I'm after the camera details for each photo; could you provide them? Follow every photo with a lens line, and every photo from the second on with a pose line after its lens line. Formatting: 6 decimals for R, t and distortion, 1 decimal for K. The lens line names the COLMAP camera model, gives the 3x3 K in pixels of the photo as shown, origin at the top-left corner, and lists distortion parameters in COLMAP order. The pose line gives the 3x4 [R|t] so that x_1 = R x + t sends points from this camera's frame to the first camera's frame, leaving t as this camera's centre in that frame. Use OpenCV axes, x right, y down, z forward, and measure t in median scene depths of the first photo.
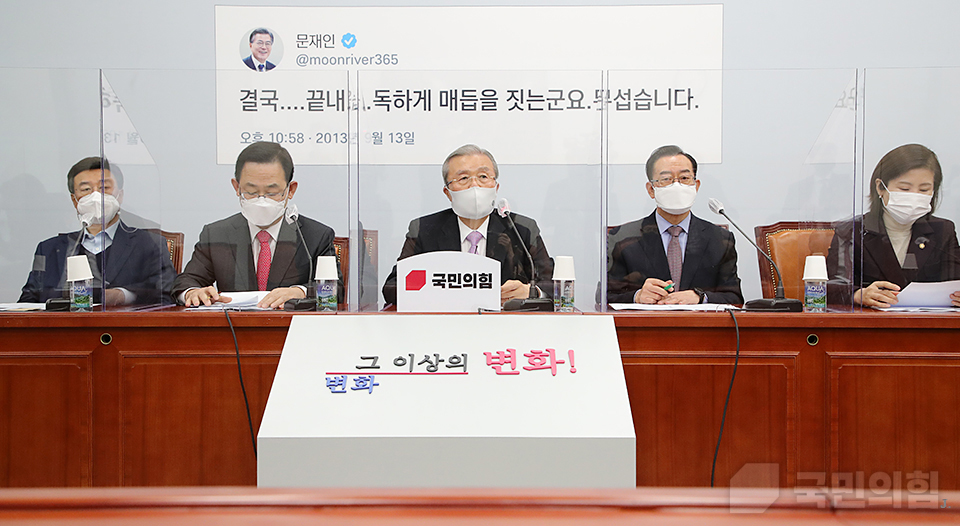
lens RADIAL K [[1061.7, 0, 486.2], [0, 1061.7, 278.1], [0, 0, 1]] dist [0.073812, 0.008960]
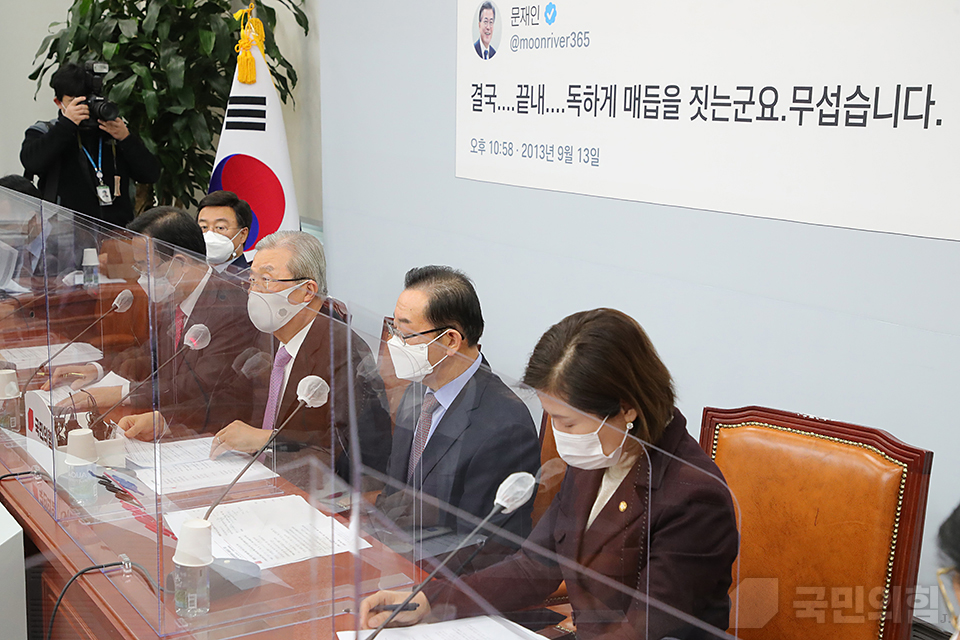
lens RADIAL K [[1335.4, 0, 480.0], [0, 1335.4, 320.0], [0, 0, 1]] dist [0.202509, 0.038243]
pose [[0.521086, 0.156292, -0.839072, 0.631182], [-0.028136, 0.985702, 0.166132, -0.169543], [0.853040, -0.062961, 0.518033, 0.482522]]
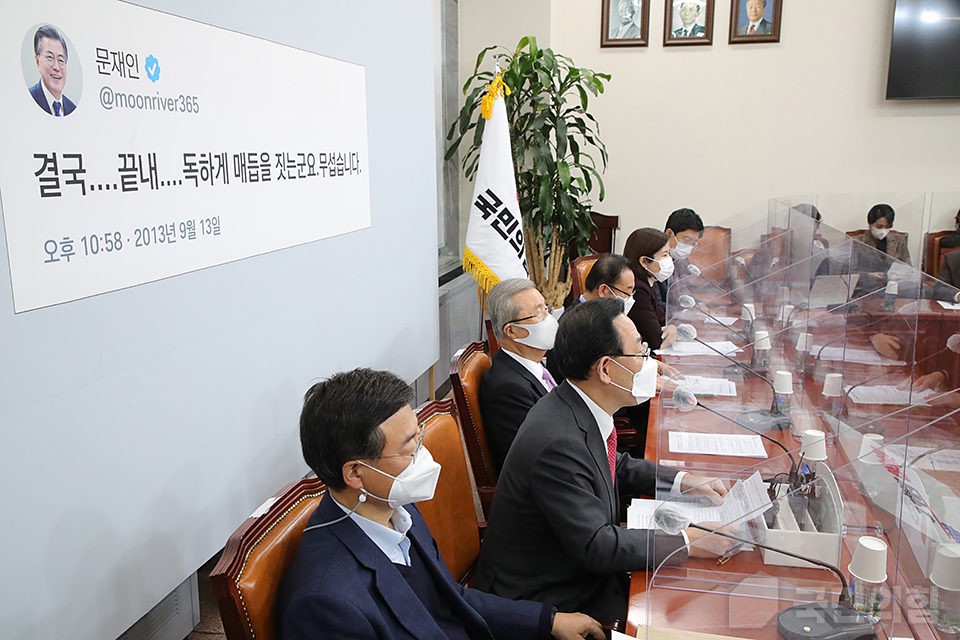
lens RADIAL K [[890.6, 0, 480.0], [0, 890.6, 320.0], [0, 0, 1]] dist [0.066965, 0.000801]
pose [[0.203014, -0.182722, 0.961976, -0.597525], [0.027082, 0.983106, 0.181021, -0.171259], [-0.978801, -0.010698, 0.204532, 0.719008]]
